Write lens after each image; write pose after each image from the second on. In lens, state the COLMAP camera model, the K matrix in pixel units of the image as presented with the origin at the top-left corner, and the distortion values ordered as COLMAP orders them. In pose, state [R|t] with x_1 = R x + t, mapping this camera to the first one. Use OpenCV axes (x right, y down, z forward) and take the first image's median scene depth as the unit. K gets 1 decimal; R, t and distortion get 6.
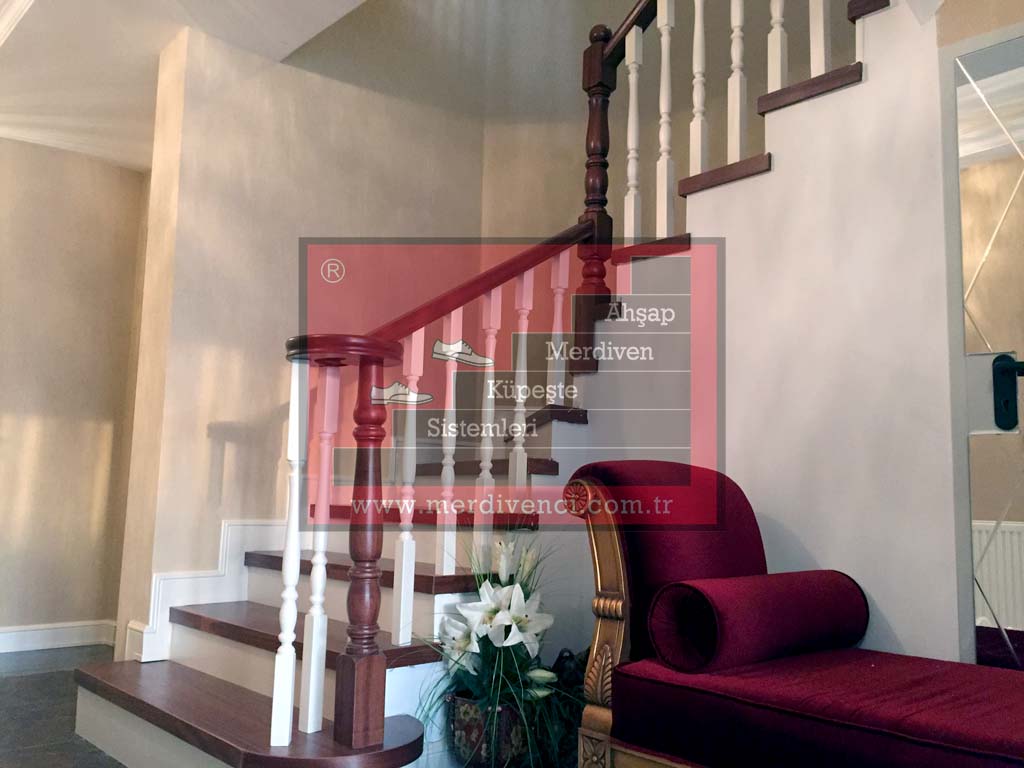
lens RADIAL K [[871.0, 0, 512.0], [0, 871.0, 384.0], [0, 0, 1]] dist [0.095971, -0.158651]
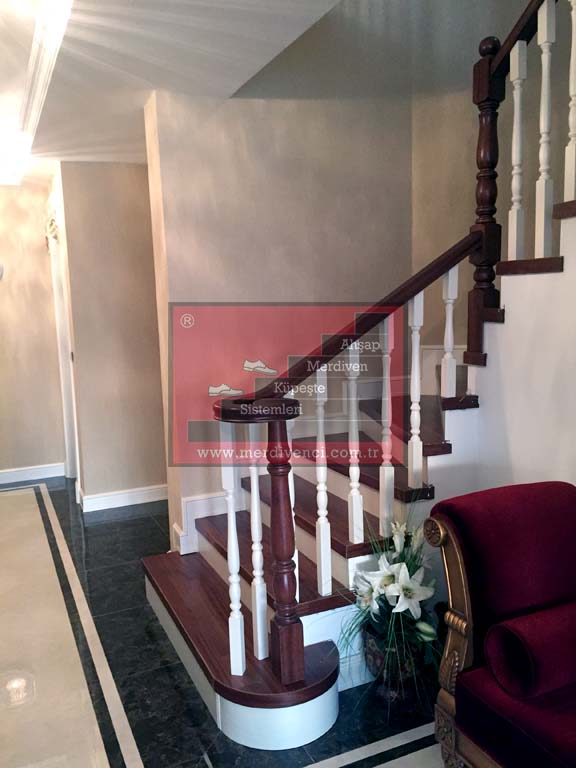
lens RADIAL K [[653.2, 0, 288.0], [0, 653.2, 384.0], [0, 0, 1]] dist [0.095971, -0.158651]
pose [[0.947349, -0.014657, -0.319867, 0.129054], [0.092778, 0.968665, 0.230394, -0.222009], [0.306467, -0.247940, 0.919023, 0.085195]]
